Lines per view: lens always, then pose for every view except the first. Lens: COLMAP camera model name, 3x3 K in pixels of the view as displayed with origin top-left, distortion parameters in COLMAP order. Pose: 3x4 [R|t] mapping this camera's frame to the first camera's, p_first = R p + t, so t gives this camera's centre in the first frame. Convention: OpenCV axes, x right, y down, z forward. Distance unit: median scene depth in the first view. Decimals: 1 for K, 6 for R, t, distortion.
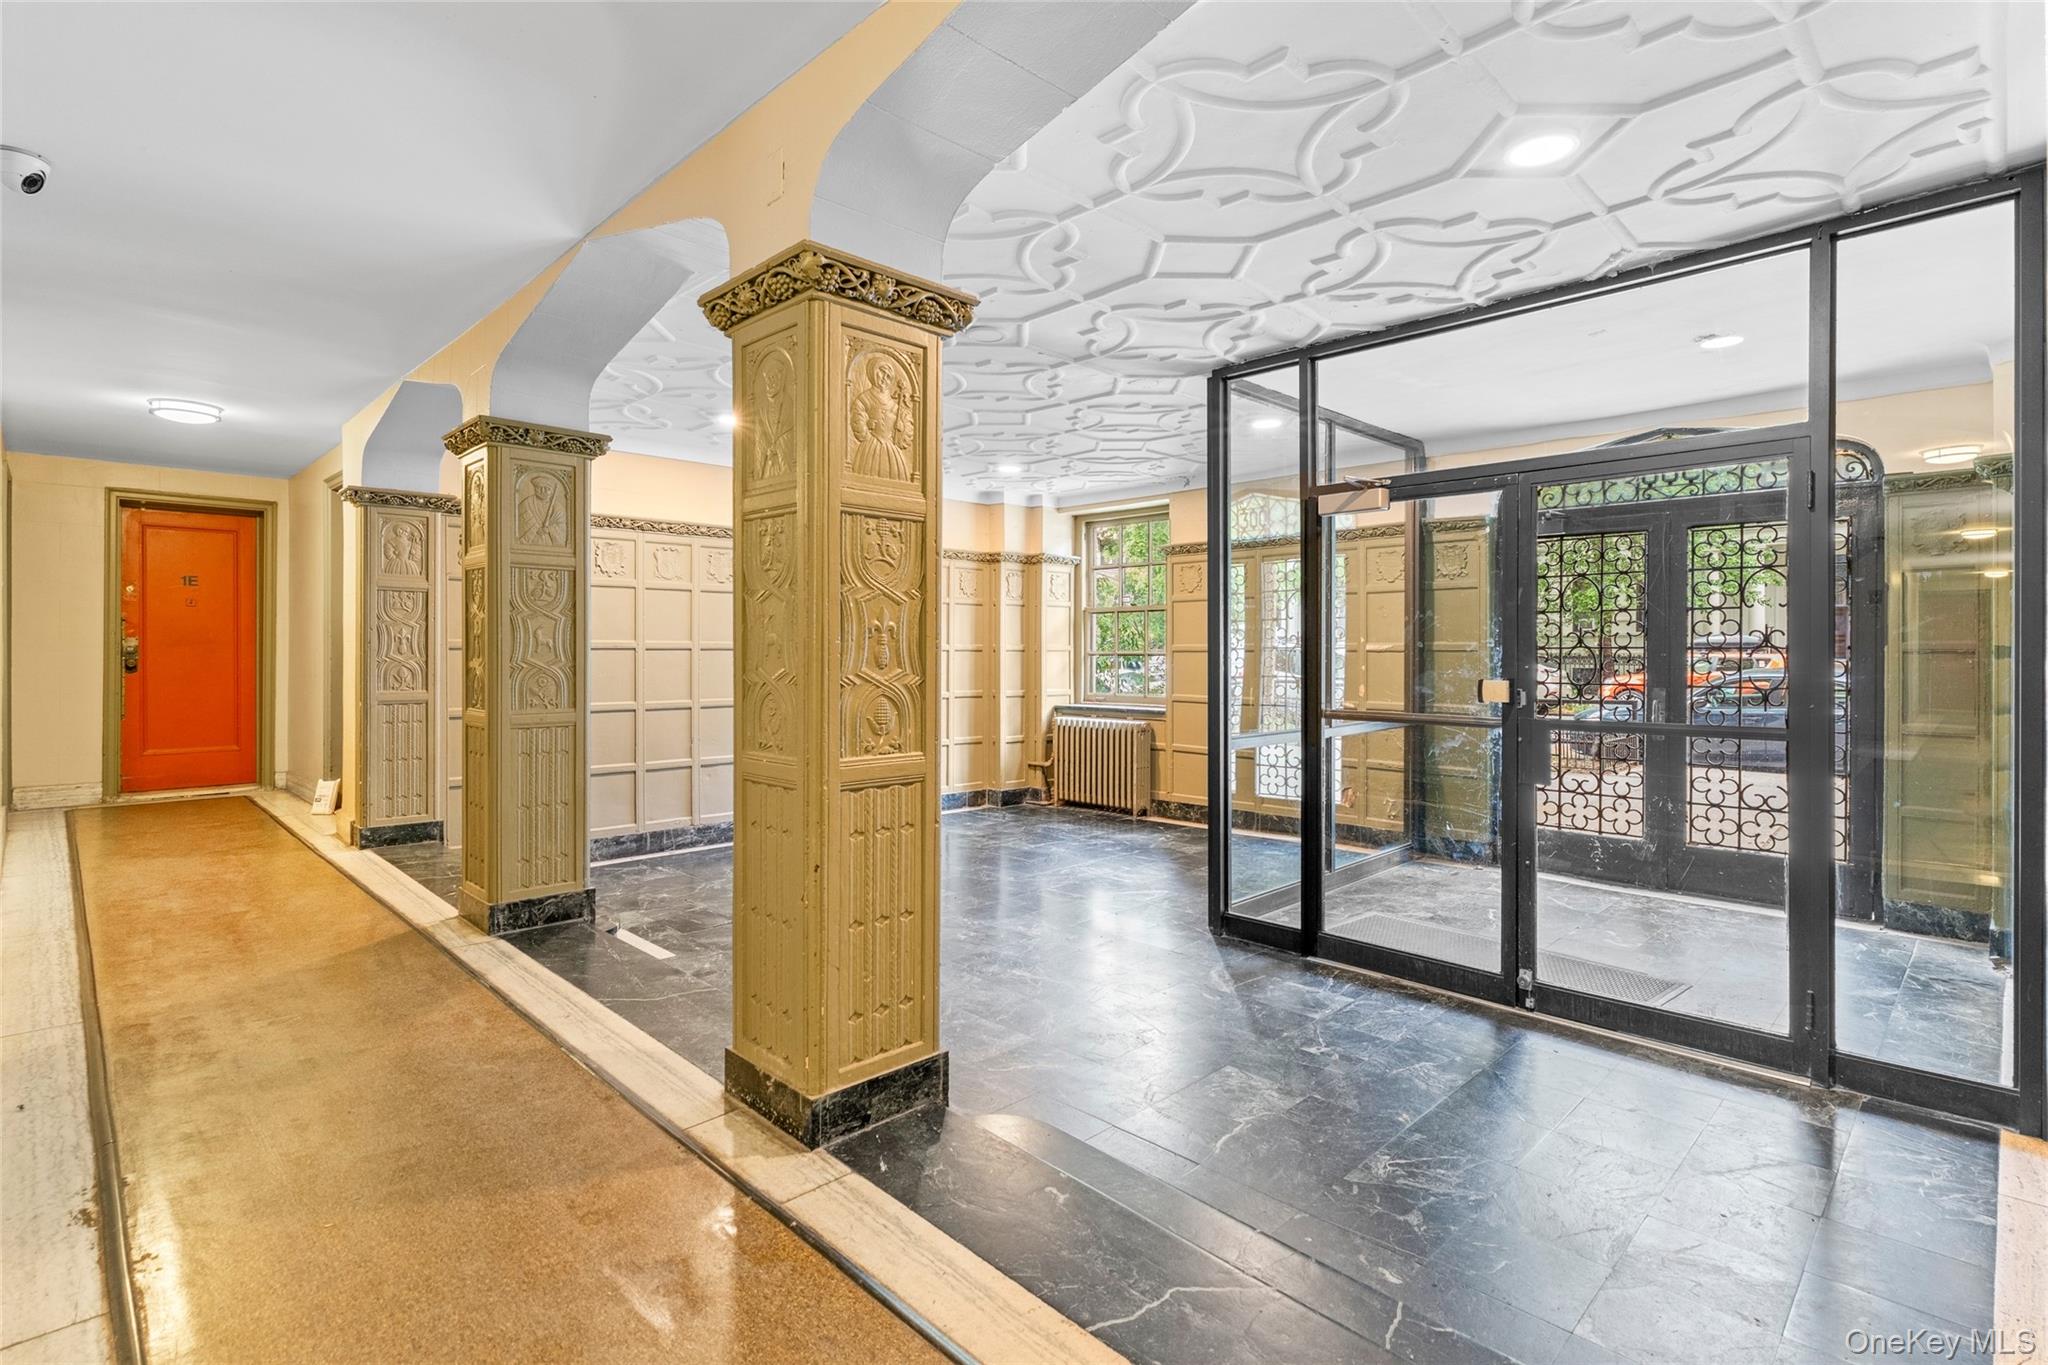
lens RADIAL K [[953.7, 0, 1027.4], [0, 953.7, 681.3], [0, 0, 1]] dist [0.003440, 0.000266]
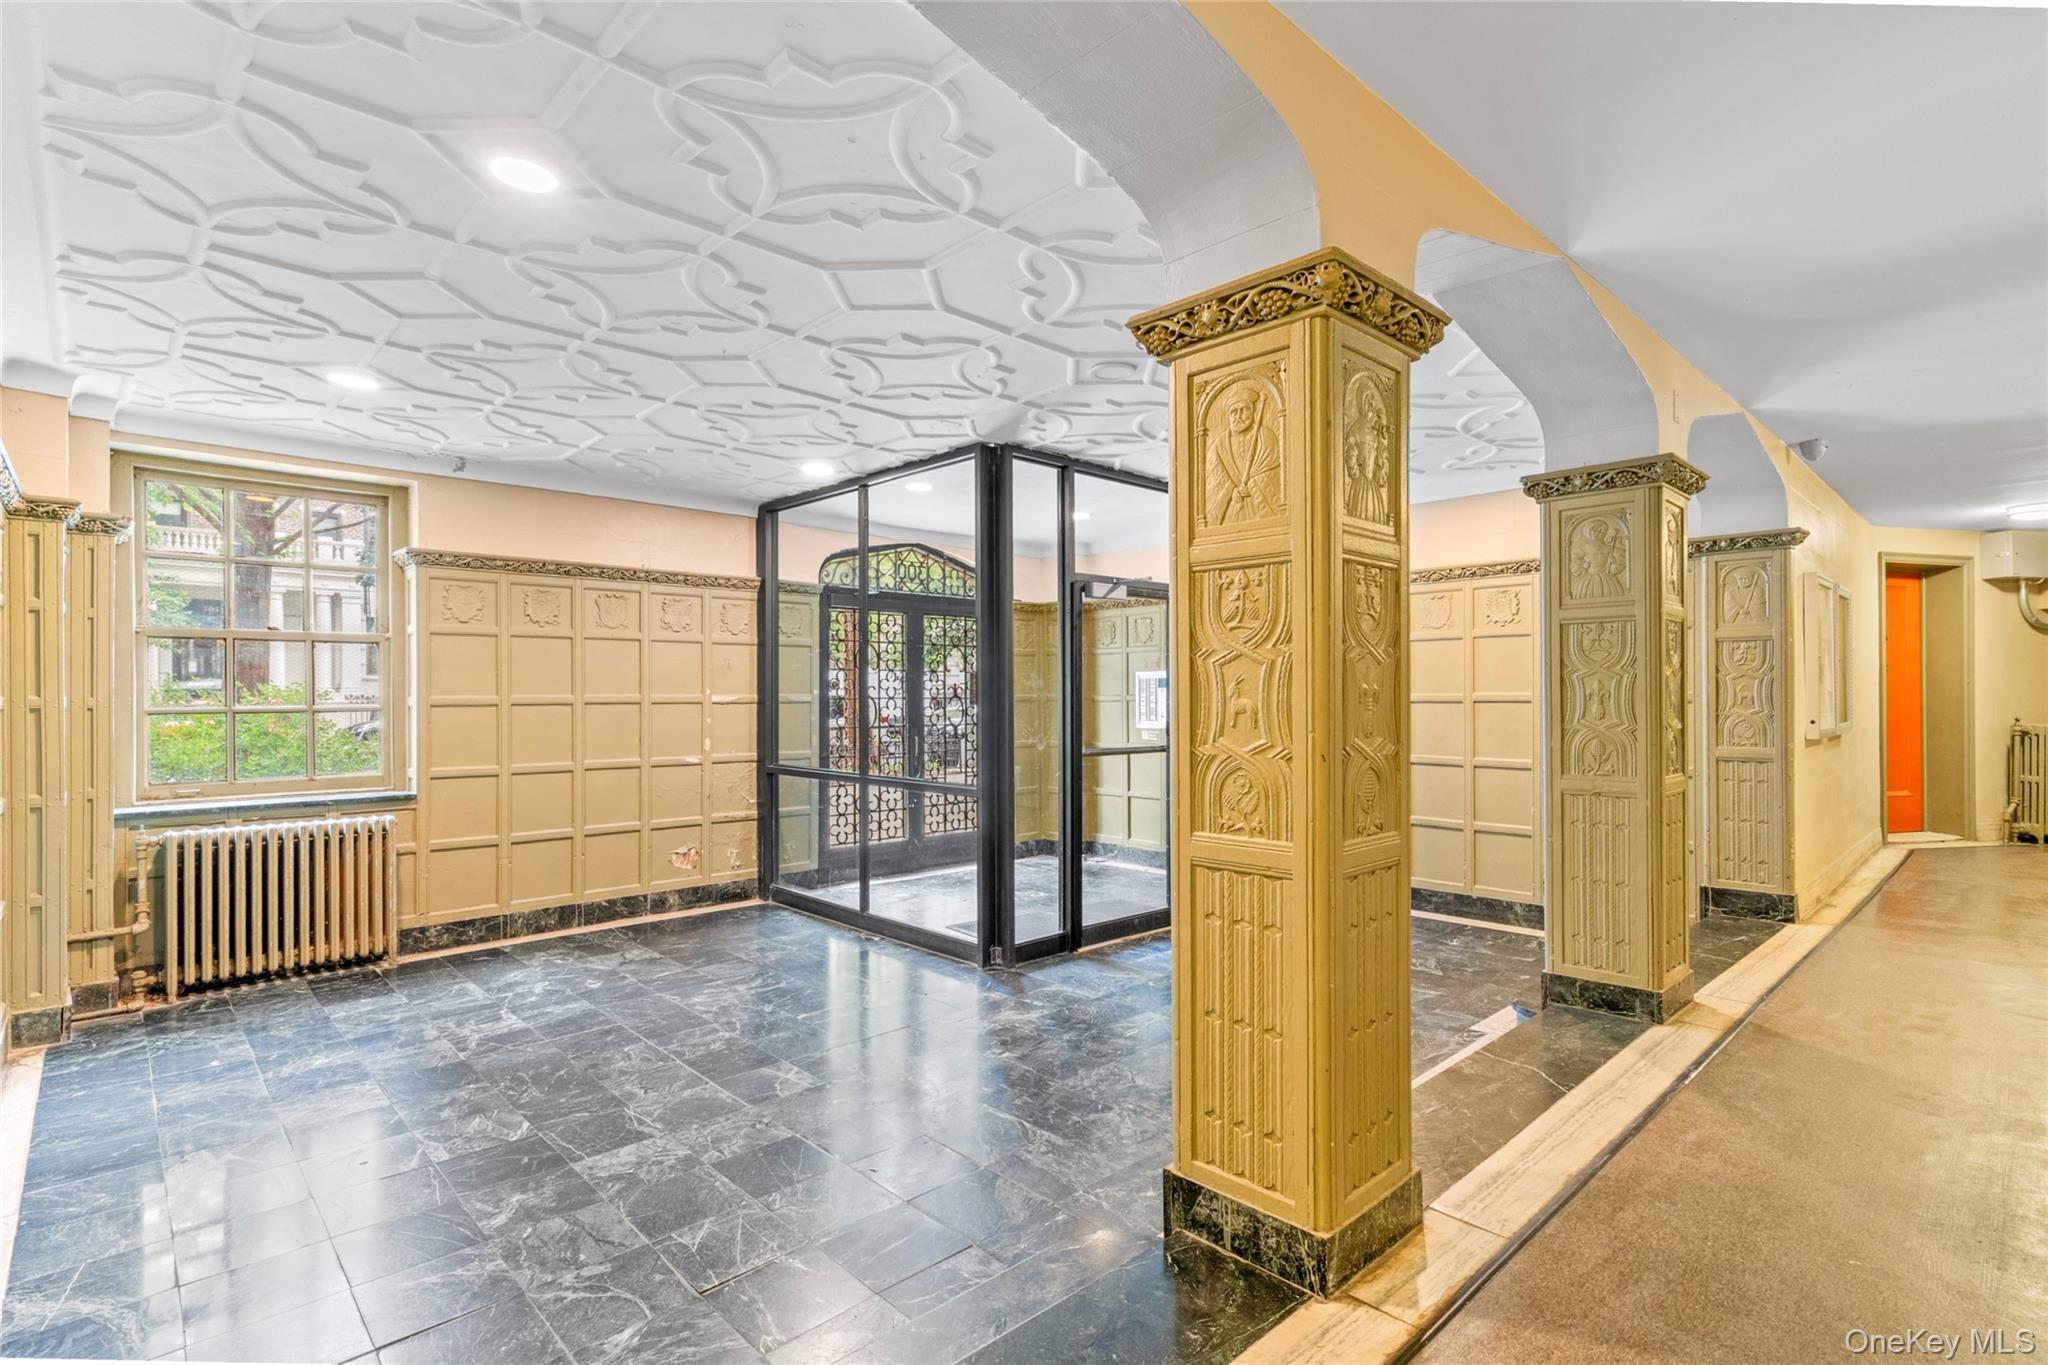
lens RADIAL K [[953.7, 0, 1027.4], [0, 953.7, 681.3], [0, 0, 1]] dist [0.003440, 0.000266]
pose [[0.055126, 0.013381, 0.998390, -0.943515], [0.036293, 0.999223, -0.015396, -0.041934], [-0.997820, 0.037084, 0.054598, 0.981233]]
